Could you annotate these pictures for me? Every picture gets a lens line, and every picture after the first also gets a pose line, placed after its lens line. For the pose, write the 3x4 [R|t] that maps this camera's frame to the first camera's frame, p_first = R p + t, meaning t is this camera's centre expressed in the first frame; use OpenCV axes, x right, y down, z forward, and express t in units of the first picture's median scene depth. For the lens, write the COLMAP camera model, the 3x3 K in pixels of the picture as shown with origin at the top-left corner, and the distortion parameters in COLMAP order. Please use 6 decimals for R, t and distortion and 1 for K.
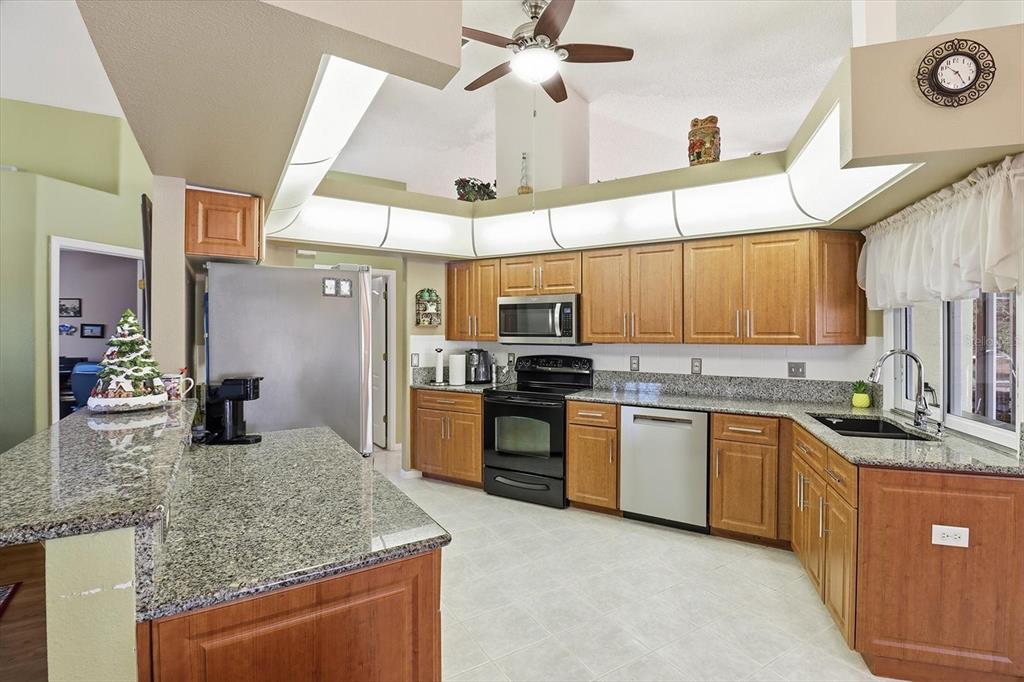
lens RADIAL K [[483.0, 0, 516.1], [0, 483.0, 333.2], [0, 0, 1]] dist [-0.000224, 0.000055]
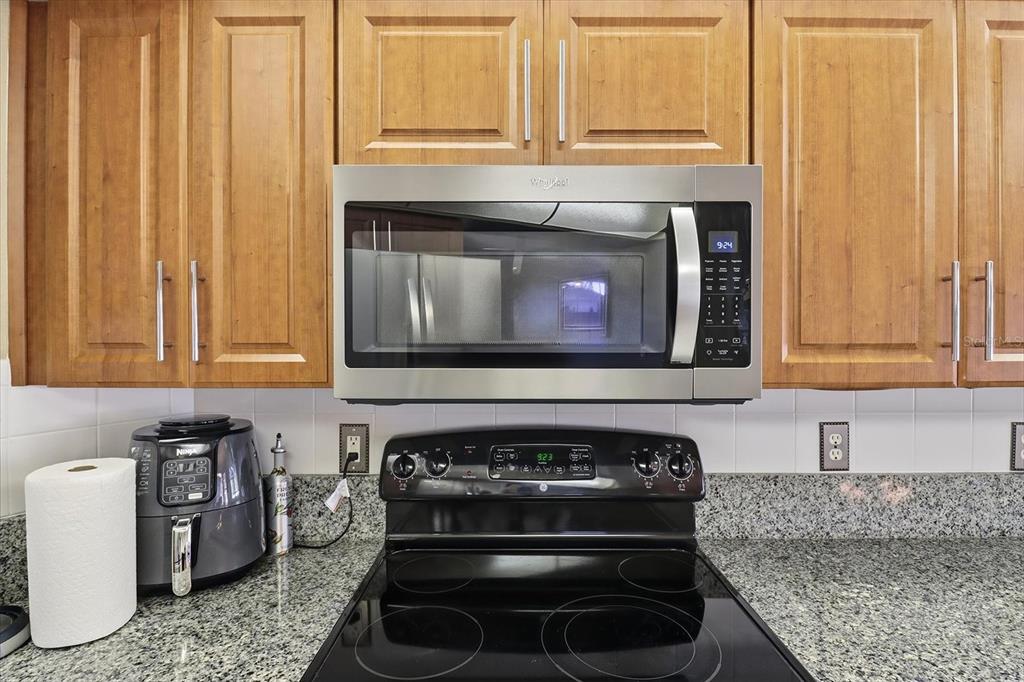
lens RADIAL K [[523.1, 0, 508.5], [0, 523.1, 337.7], [0, 0, 1]] dist [-0.000524, -0.000193]
pose [[0.866123, -0.005157, 0.499804, -0.085312], [0.003738, 0.999986, 0.003840, -0.005591], [-0.499816, -0.001457, 0.866130, 0.794494]]
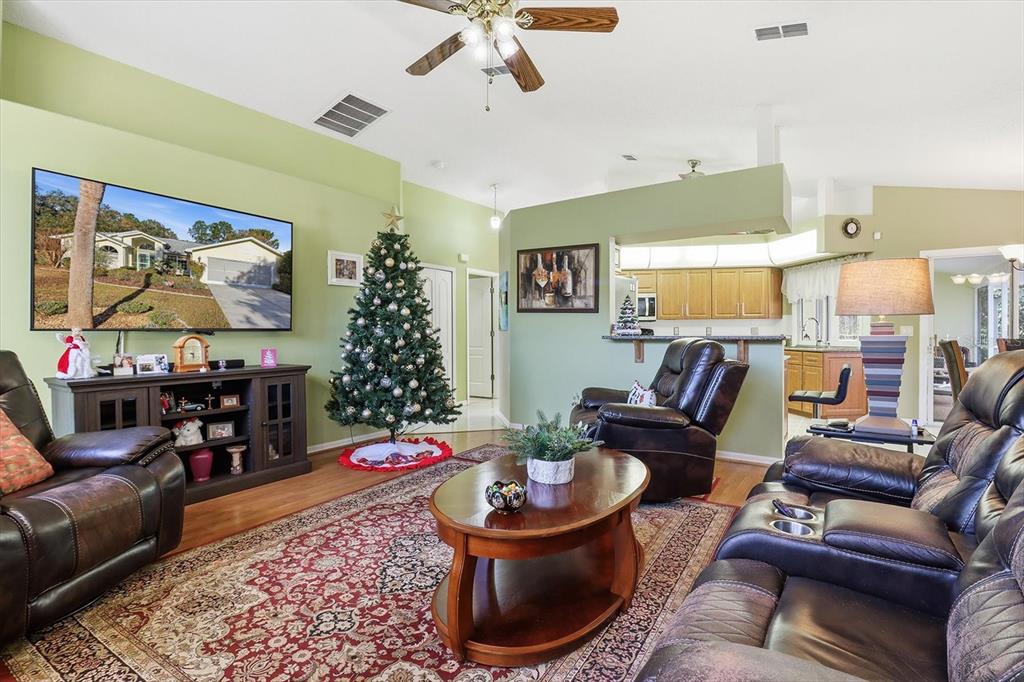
lens RADIAL K [[483.0, 0, 516.1], [0, 483.0, 333.2], [0, 0, 1]] dist [-0.000224, 0.000055]
pose [[0.897219, -0.008677, 0.441500, -1.091502], [0.006762, 0.999960, 0.005911, 0.054518], [-0.441534, -0.002318, 0.897242, -0.389921]]
